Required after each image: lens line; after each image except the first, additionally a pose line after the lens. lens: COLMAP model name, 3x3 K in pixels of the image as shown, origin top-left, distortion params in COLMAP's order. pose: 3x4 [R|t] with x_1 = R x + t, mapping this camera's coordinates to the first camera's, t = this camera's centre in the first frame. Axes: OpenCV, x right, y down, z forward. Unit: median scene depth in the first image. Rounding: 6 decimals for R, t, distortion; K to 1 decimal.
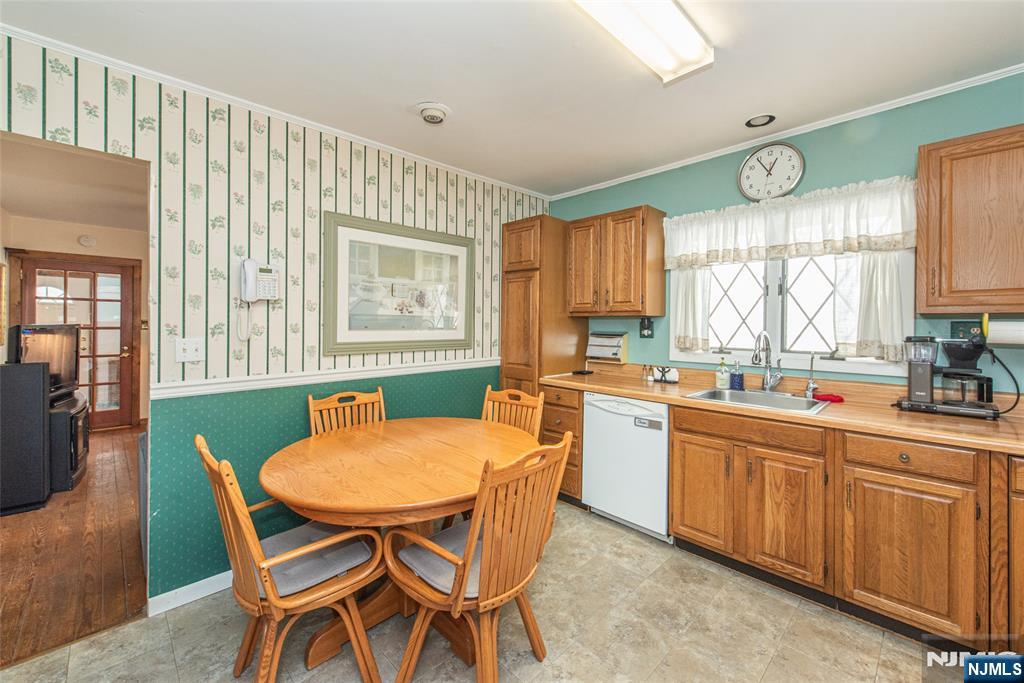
lens RADIAL K [[428.7, 0, 513.3], [0, 428.7, 321.8], [0, 0, 1]] dist [0.005340, -0.000413]
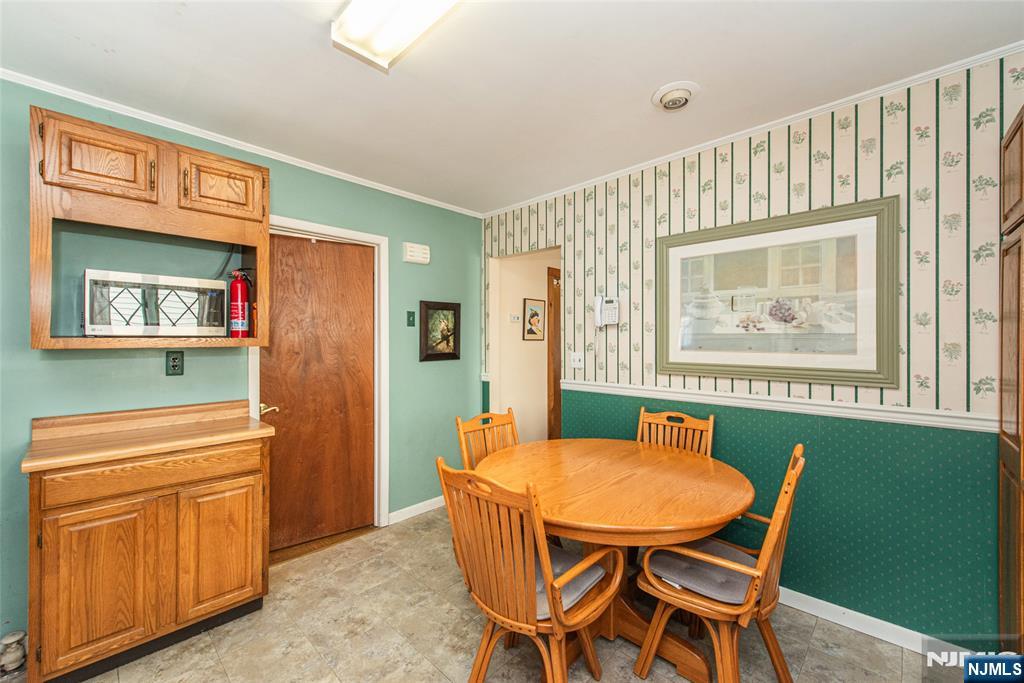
lens RADIAL K [[428.7, 0, 506.7], [0, 428.7, 336.8], [0, 0, 1]] dist [0.005340, -0.000413]
pose [[-0.014236, -0.013206, -0.999811, 0.590566], [-0.000389, 0.999913, -0.013202, 0.002224], [0.999899, 0.000201, -0.014240, 0.598794]]
